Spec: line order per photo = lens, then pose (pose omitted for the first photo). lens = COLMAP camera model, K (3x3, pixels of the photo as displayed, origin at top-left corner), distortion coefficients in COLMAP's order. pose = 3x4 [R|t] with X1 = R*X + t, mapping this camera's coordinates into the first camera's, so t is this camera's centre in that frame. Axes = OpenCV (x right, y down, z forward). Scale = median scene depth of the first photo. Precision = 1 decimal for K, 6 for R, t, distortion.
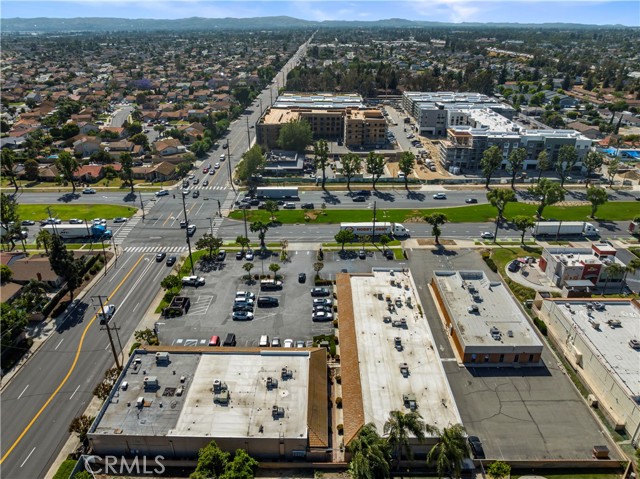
lens RADIAL K [[452.8, 0, 325.3], [0, 452.8, 237.0], [0, 0, 1]] dist [-0.029977, -0.001132]
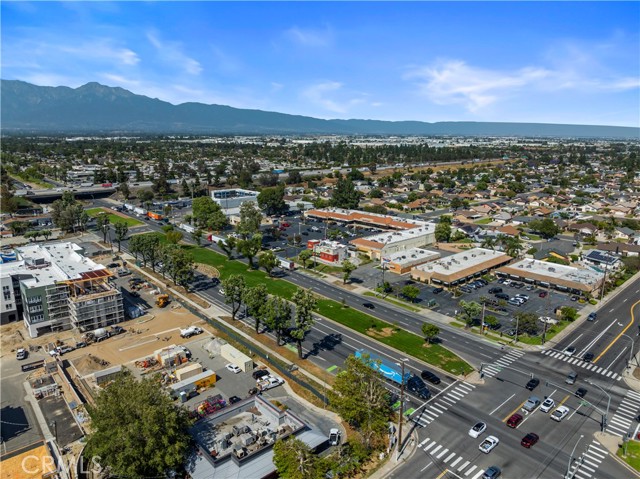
lens RADIAL K [[452.8, 0, 320.3], [0, 452.8, 236.9], [0, 0, 1]] dist [-0.029977, -0.001132]
pose [[-0.665294, -0.171753, 0.726557, -0.817386], [0.319198, 0.814310, 0.484780, -0.984066], [-0.674905, 0.554437, -0.486932, 2.115754]]
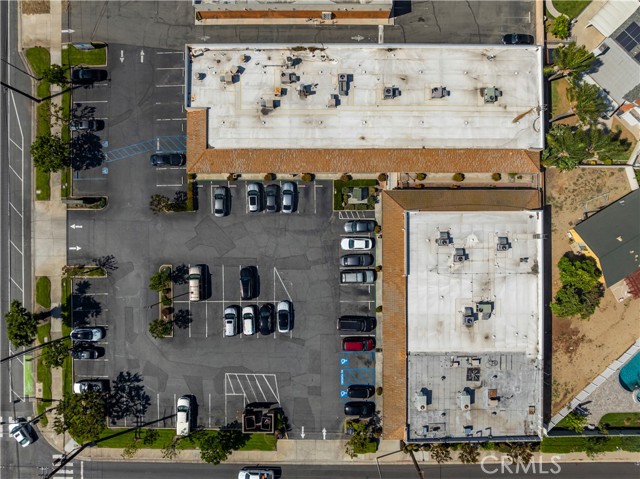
lens RADIAL K [[452.8, 0, 318.4], [0, 452.8, 233.1], [0, 0, 1]] dist [-0.029977, -0.001132]
pose [[0.000624, -0.999999, 0.001500, -0.059243], [0.431306, 0.001623, 0.902204, -0.405475], [-0.902206, 0.000084, 0.431306, 0.658113]]
